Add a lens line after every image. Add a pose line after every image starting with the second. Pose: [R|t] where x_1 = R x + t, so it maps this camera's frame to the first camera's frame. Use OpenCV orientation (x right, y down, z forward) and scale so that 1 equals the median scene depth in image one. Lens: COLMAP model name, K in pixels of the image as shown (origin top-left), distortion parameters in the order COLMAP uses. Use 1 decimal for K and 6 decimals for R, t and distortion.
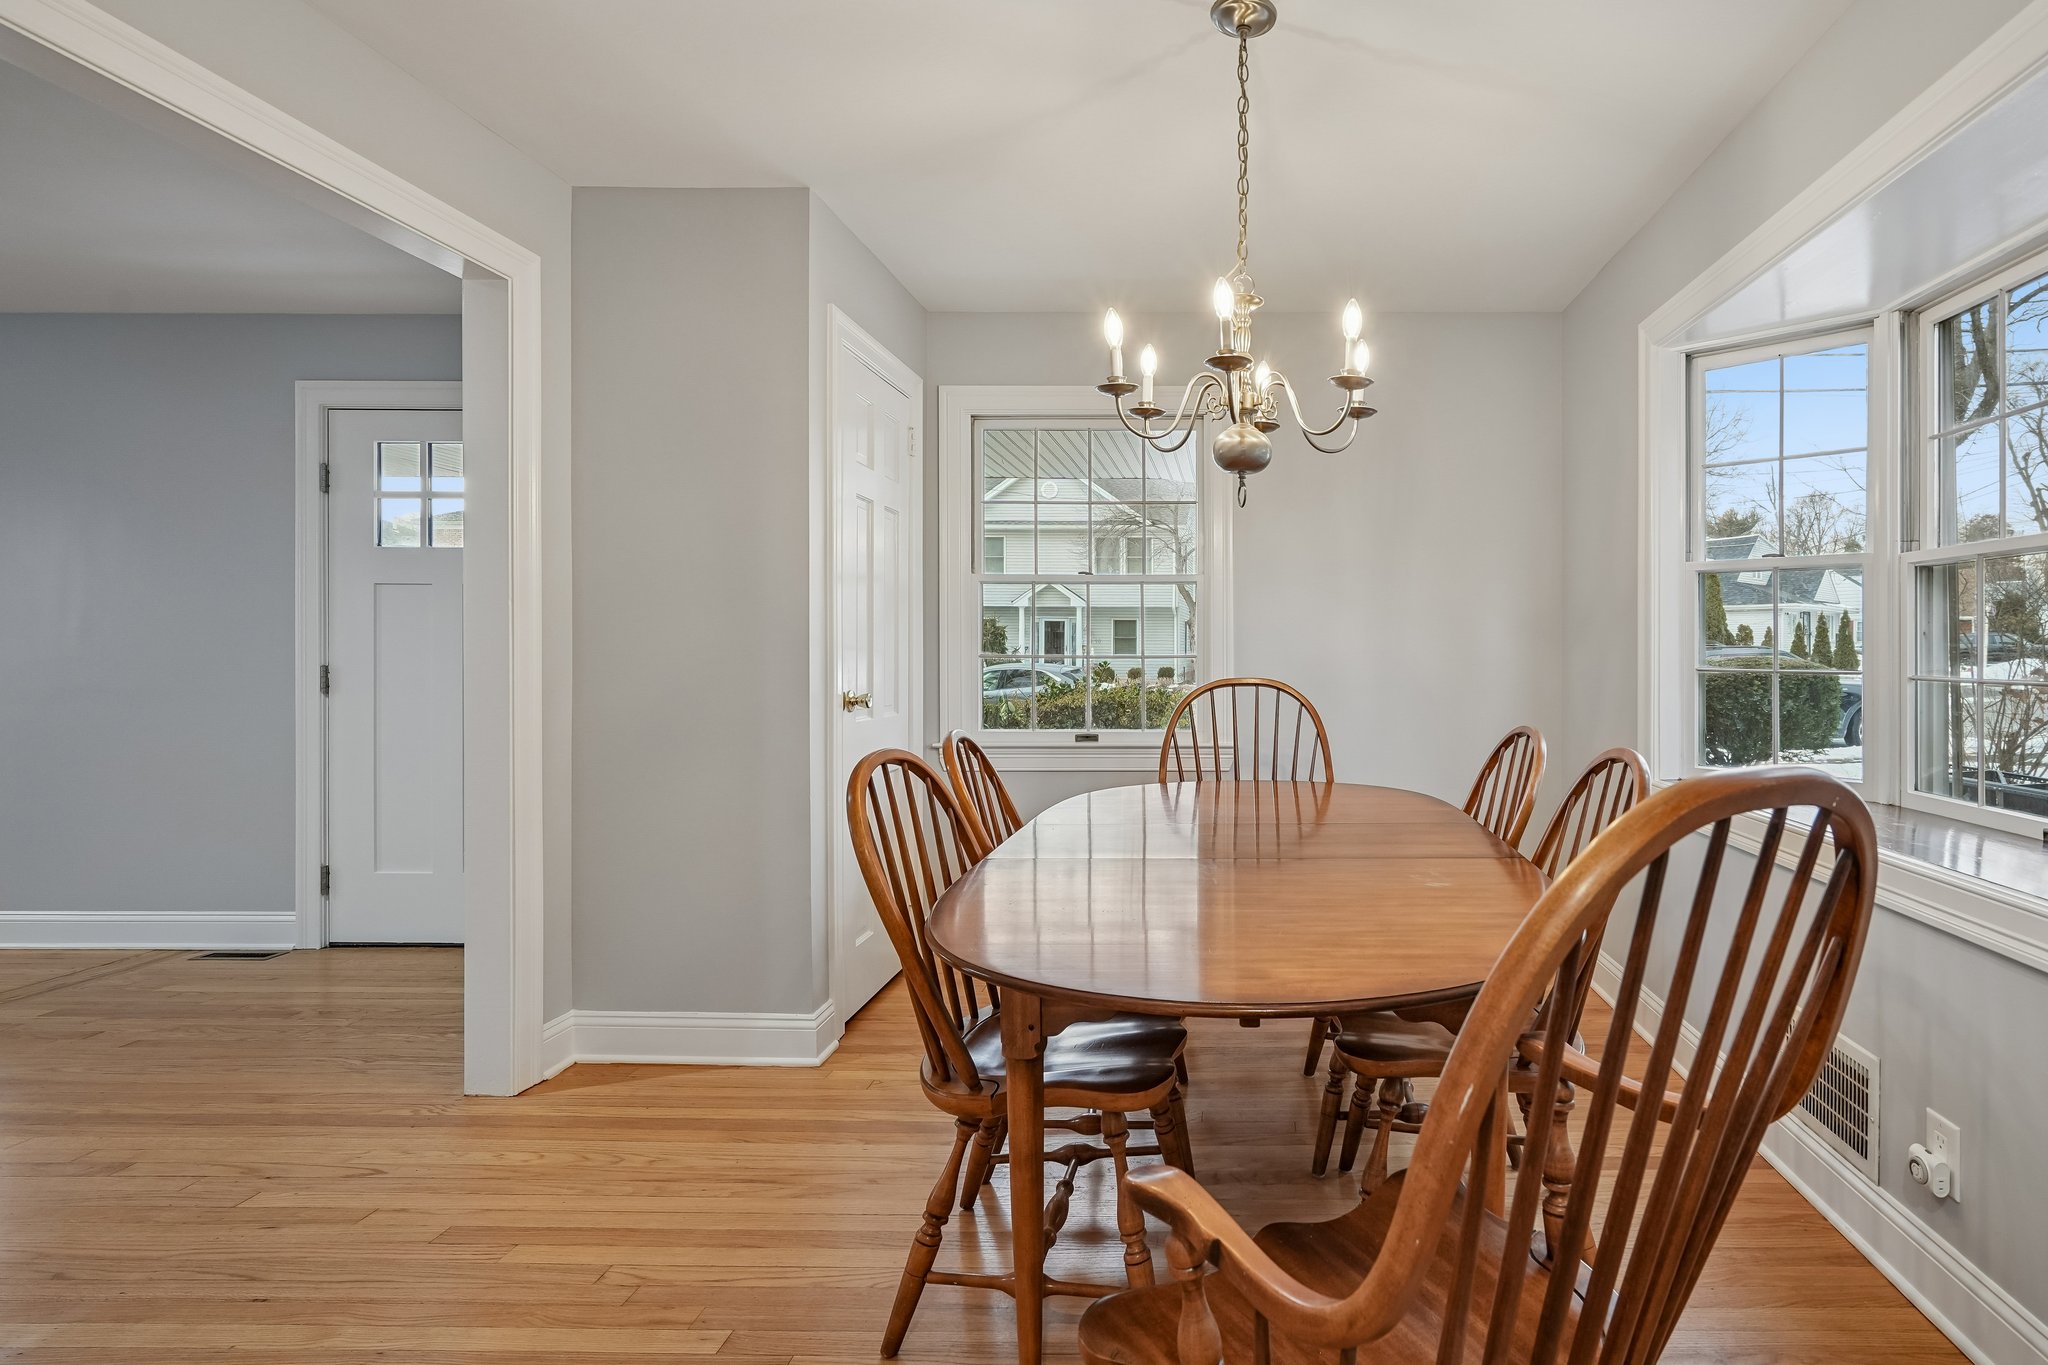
lens RADIAL K [[858.5, 0, 1003.1], [0, 858.5, 630.0], [0, 0, 1]] dist [0.001895, 0.000080]
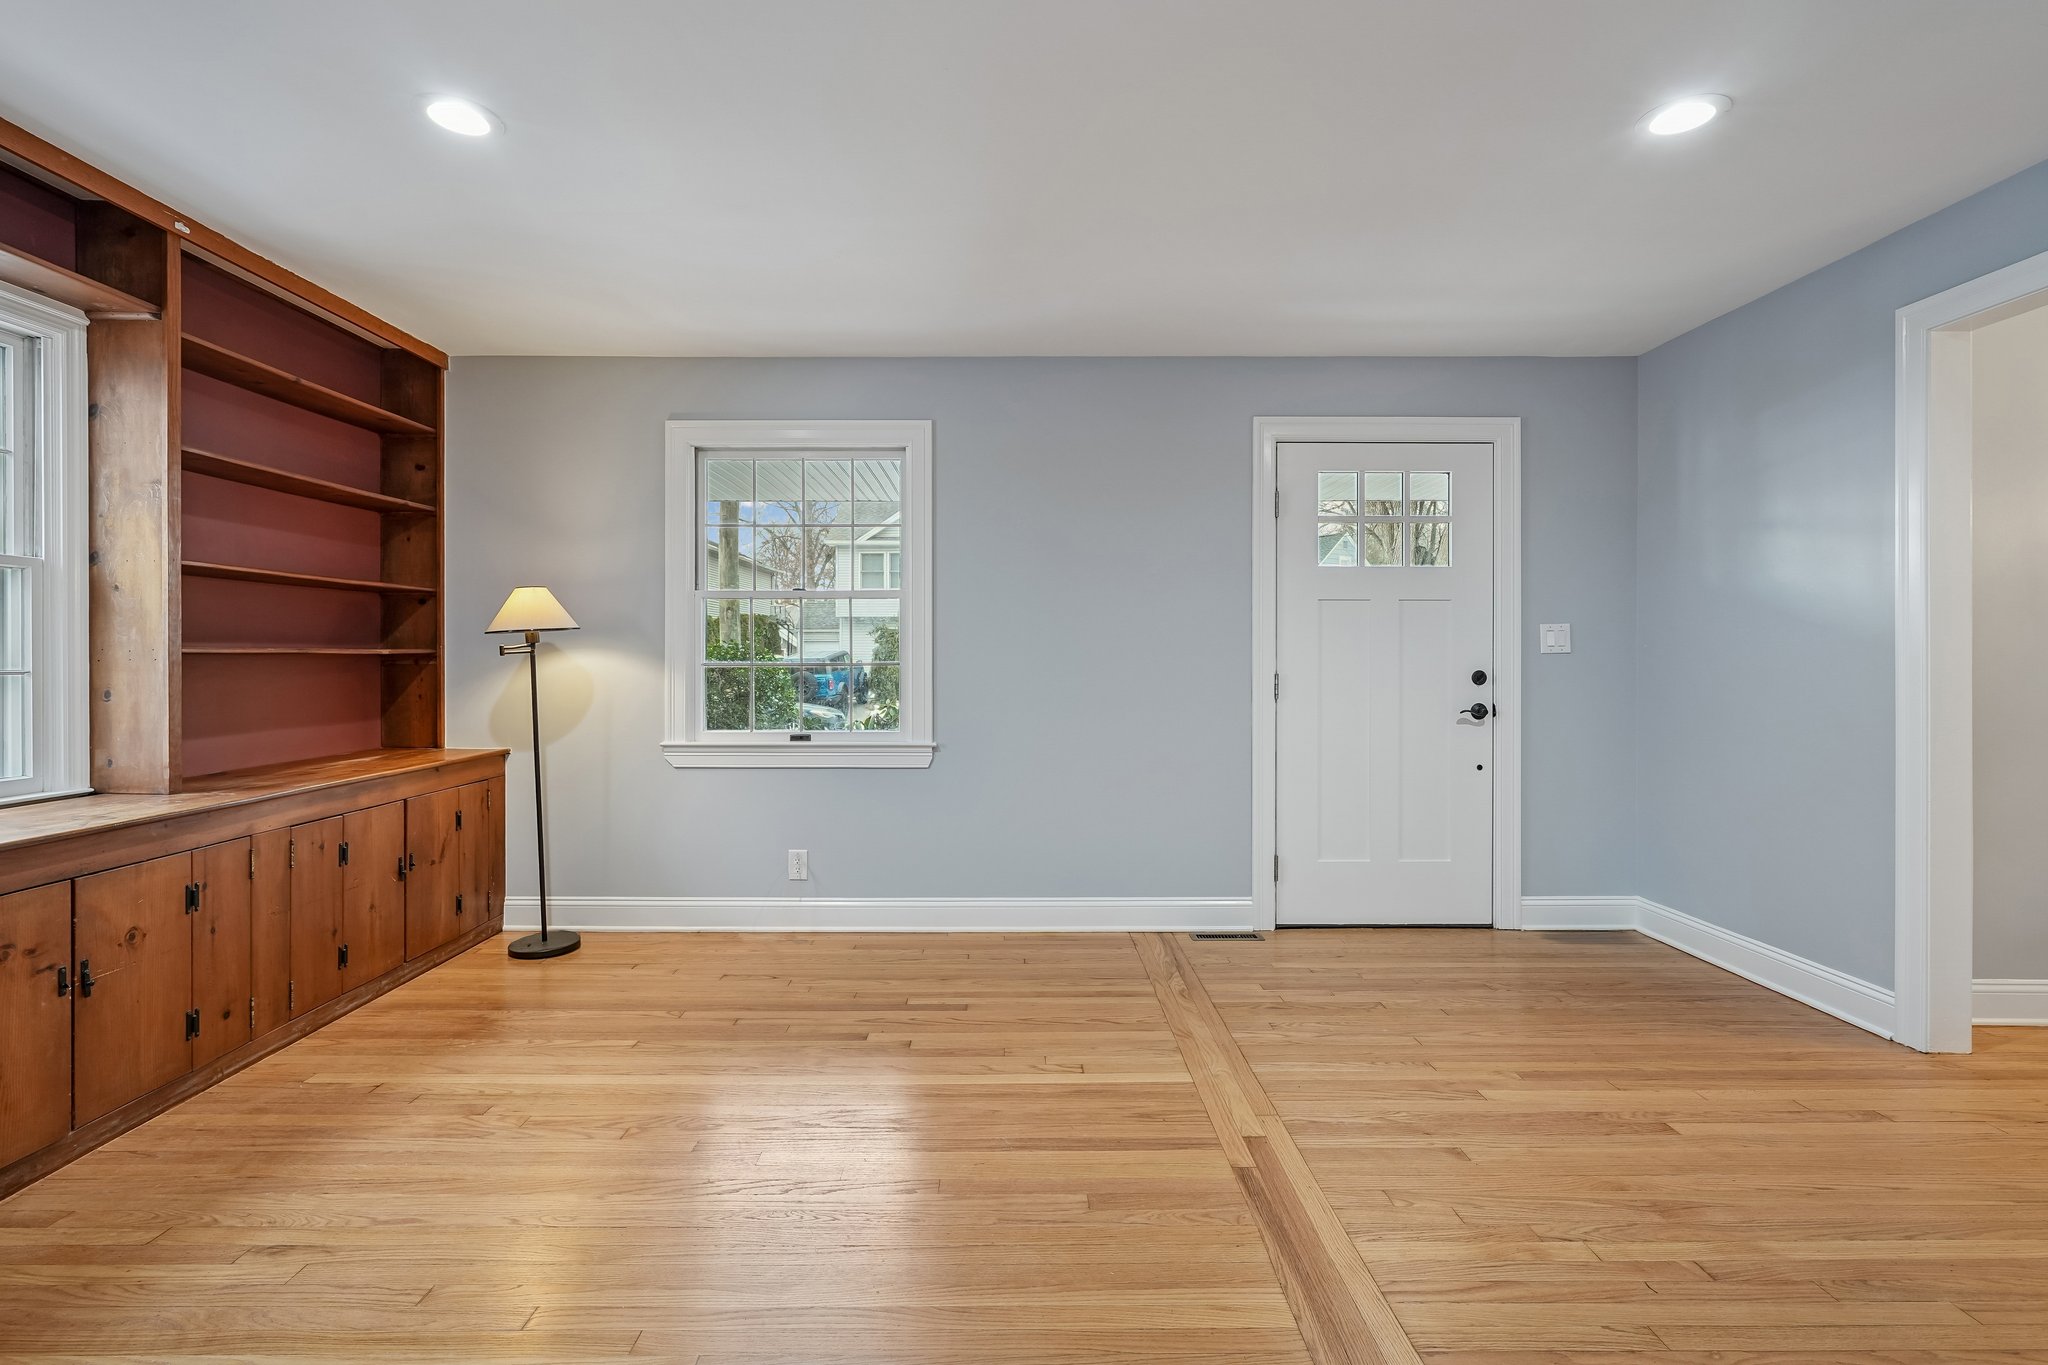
lens RADIAL K [[771.0, 0, 1018.1], [0, 771.0, 663.3], [0, 0, 1]] dist [0.001900, 0.000265]
pose [[0.999946, -0.006164, 0.008419, -1.132745], [0.006062, 0.999908, 0.012109, 0.012041], [-0.008493, -0.012057, 0.999891, 0.009803]]
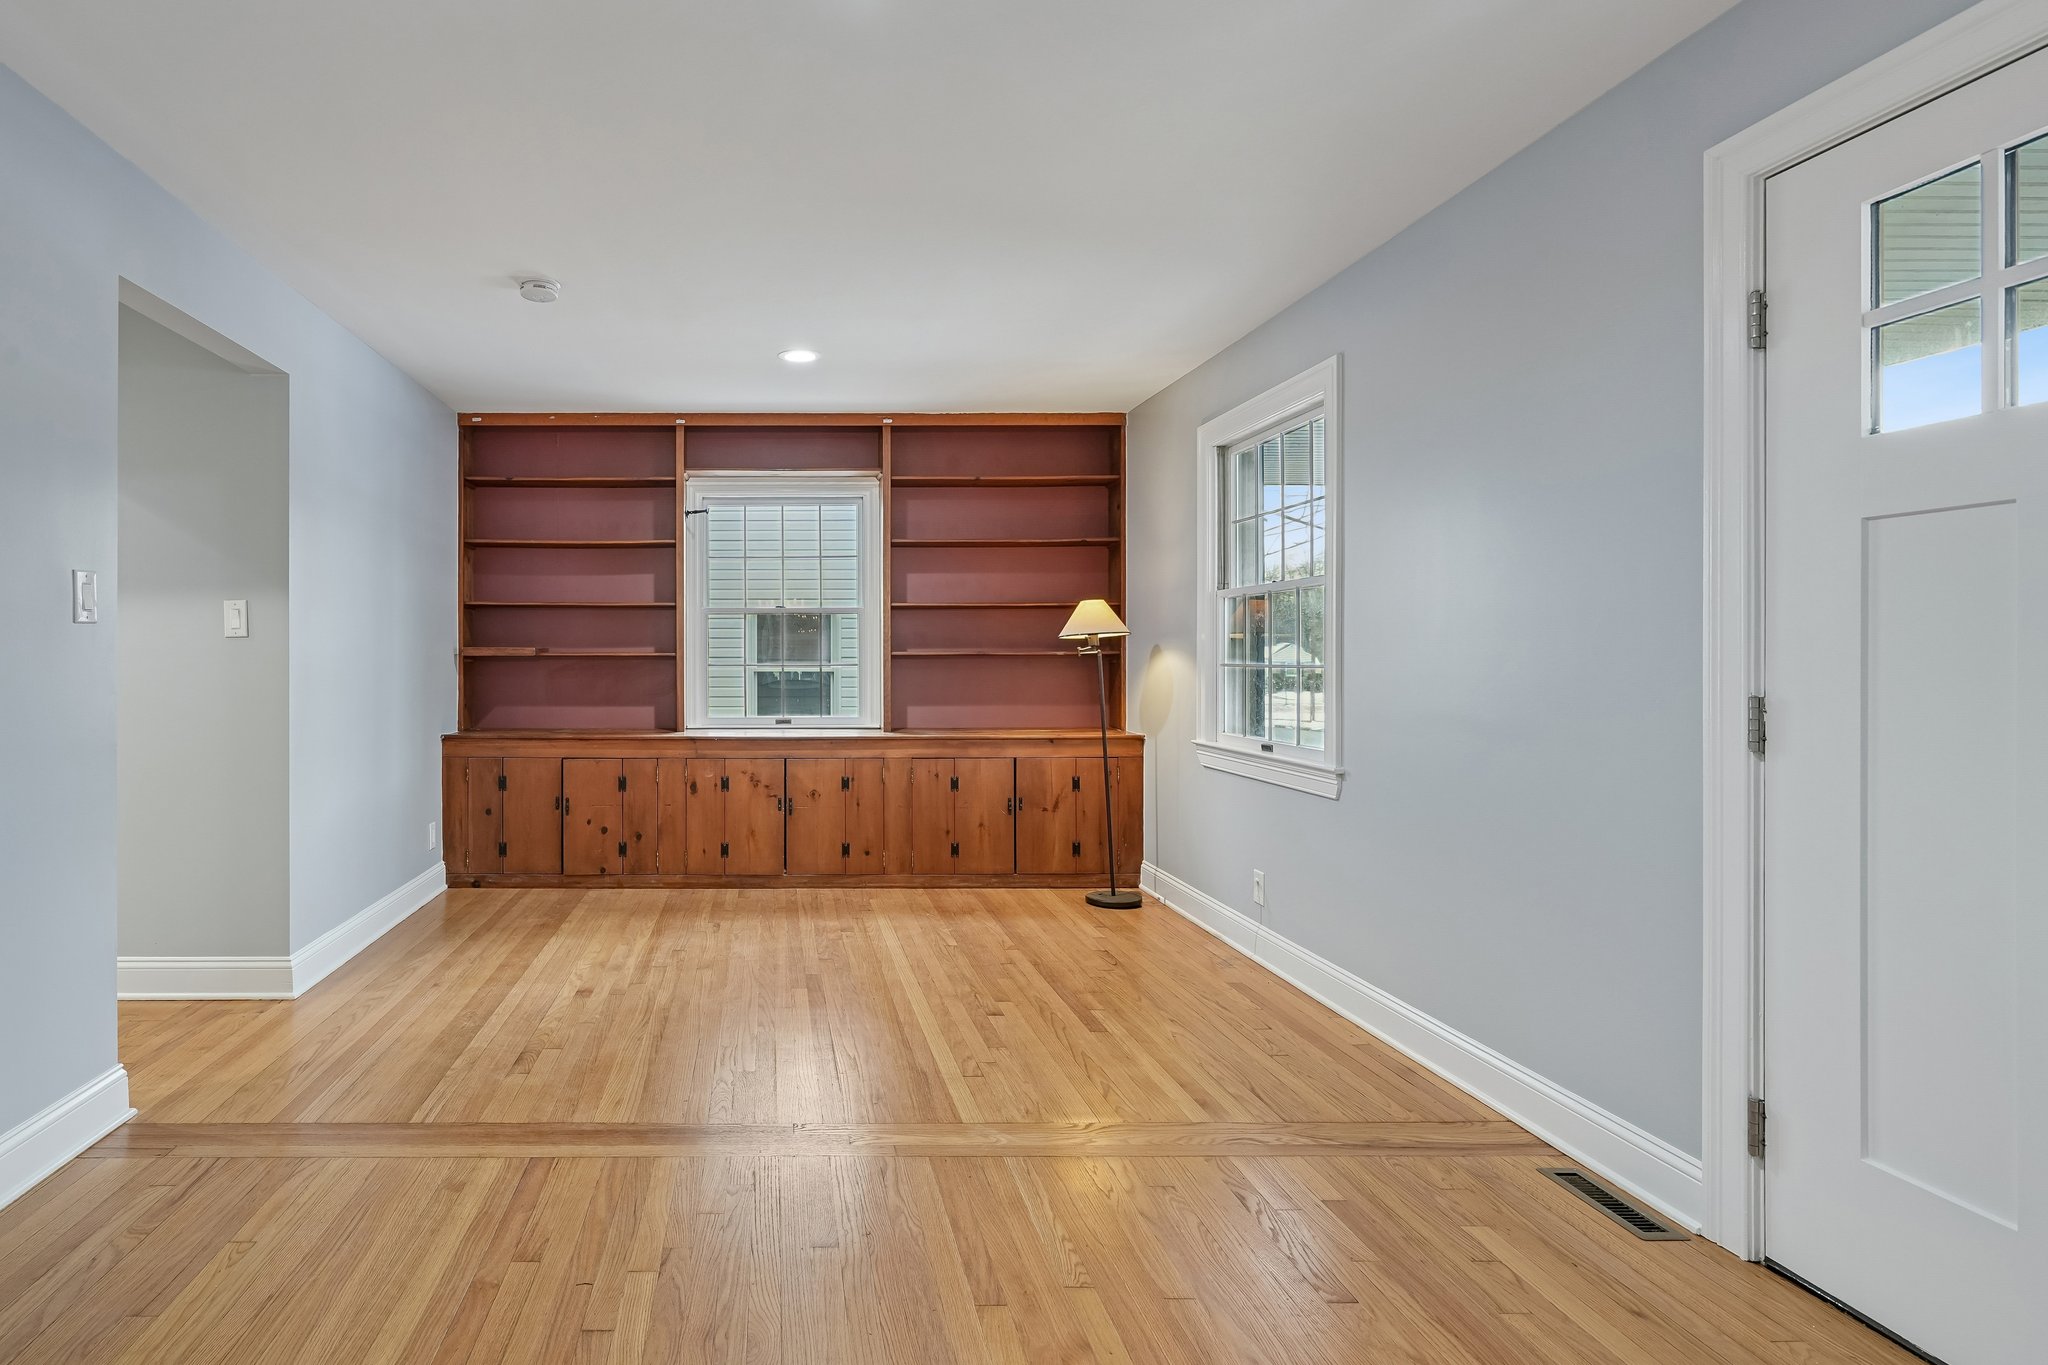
lens RADIAL K [[1002.1, 0, 1019.9], [0, 1002.1, 671.6], [0, 0, 1]] dist [-0.001174, 0.000160]
pose [[0.264548, 0.006960, -0.964347, -0.343328], [0.003418, 0.999961, 0.008155, 0.020414], [0.964367, -0.005454, 0.264514, 0.435553]]
